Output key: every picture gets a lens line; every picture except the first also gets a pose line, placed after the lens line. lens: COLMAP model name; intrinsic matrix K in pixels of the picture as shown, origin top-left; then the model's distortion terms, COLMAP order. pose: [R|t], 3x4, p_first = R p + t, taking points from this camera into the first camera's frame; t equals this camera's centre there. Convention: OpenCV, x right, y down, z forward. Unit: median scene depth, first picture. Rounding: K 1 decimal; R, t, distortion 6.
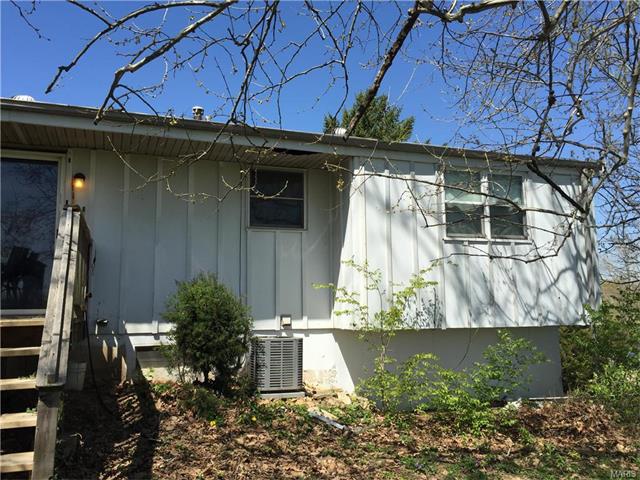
lens RADIAL K [[543.6, 0, 318.9], [0, 543.6, 237.7], [0, 0, 1]] dist [0.056894, -0.079395]
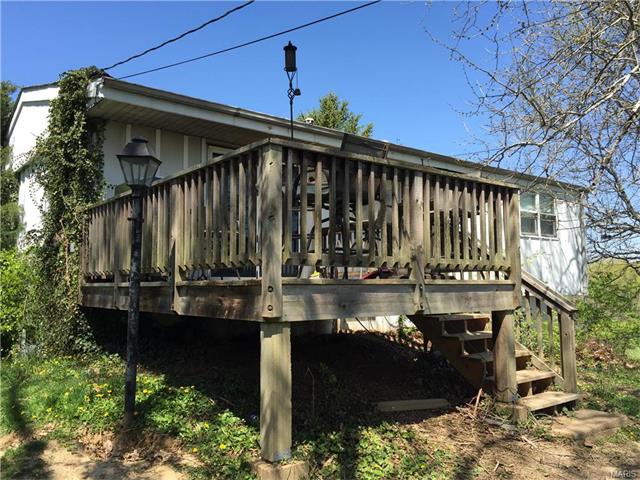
lens RADIAL K [[543.6, 0, 319.4], [0, 543.6, 237.2], [0, 0, 1]] dist [0.056894, -0.079395]
pose [[0.950622, 0.032385, 0.308657, -0.693638], [-0.036596, 0.999299, 0.007863, 0.013239], [-0.308186, -0.018770, 0.951141, -0.220368]]
